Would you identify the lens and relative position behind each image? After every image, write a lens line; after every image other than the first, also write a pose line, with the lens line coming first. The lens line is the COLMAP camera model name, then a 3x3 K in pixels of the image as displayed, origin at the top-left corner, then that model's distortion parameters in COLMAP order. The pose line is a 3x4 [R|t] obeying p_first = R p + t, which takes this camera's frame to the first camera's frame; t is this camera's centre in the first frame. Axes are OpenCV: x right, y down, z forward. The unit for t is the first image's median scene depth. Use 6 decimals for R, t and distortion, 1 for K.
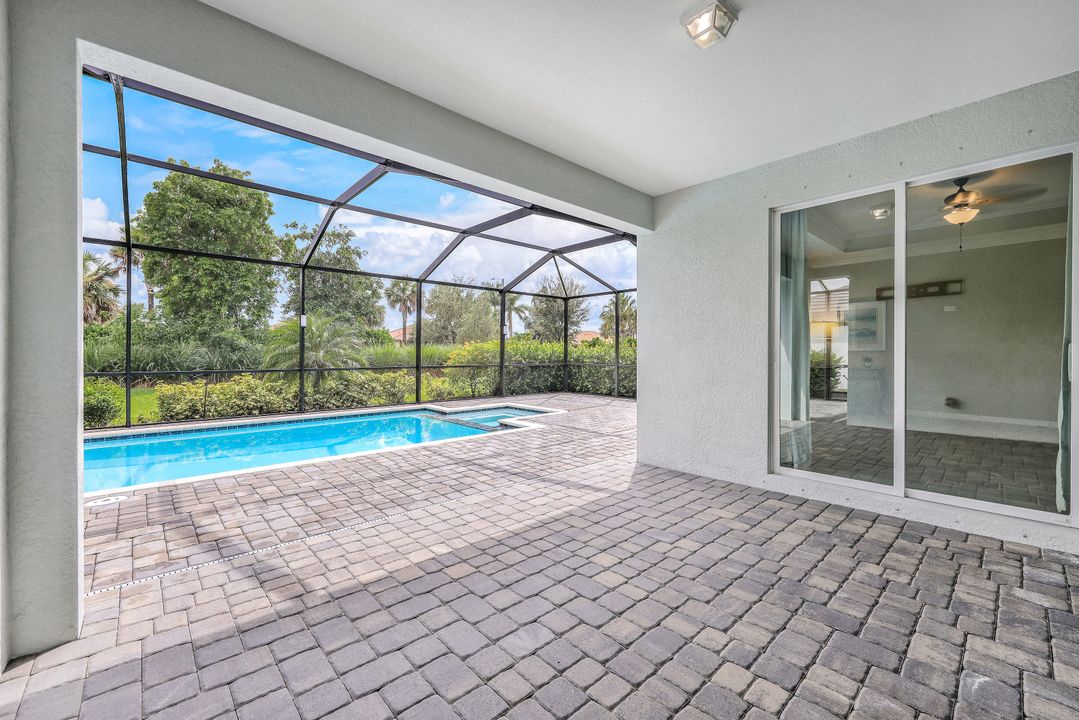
lens RADIAL K [[447.4, 0, 532.7], [0, 447.4, 354.7], [0, 0, 1]] dist [0.001011, -0.000109]
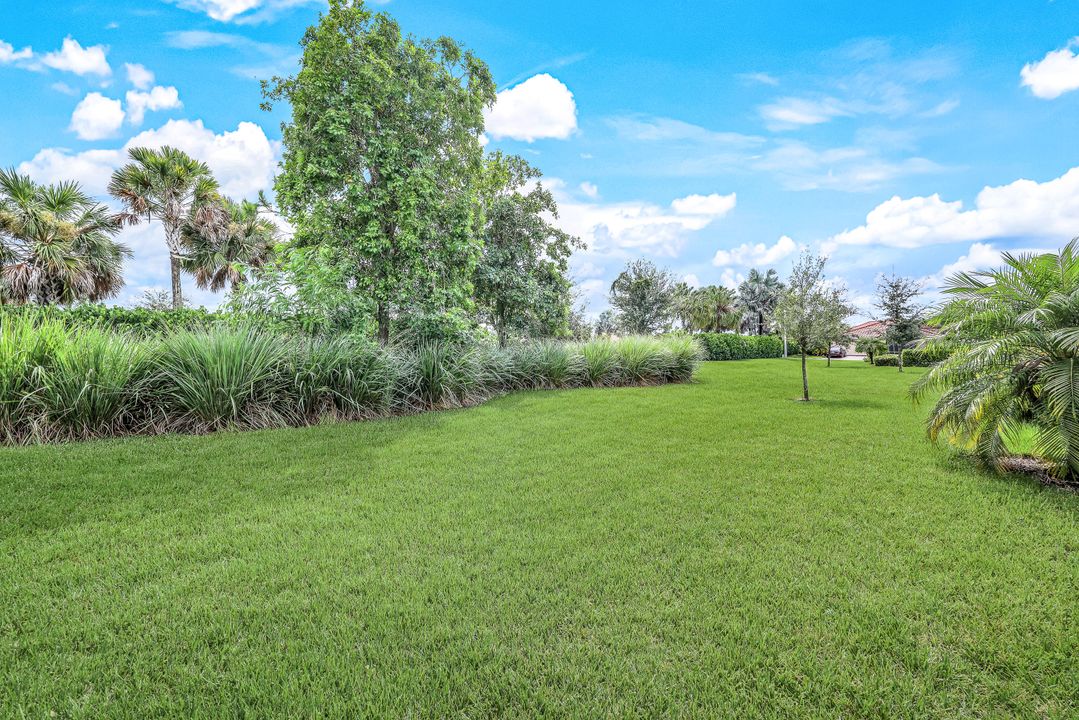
lens RADIAL K [[447.4, 0, 532.7], [0, 447.4, 354.7], [0, 0, 1]] dist [0.001011, -0.000109]
pose [[0.988612, -0.004778, 0.150412, -1.031498], [0.004074, 0.999979, 0.004988, -0.003497], [-0.150432, -0.004319, 0.988611, 0.678325]]
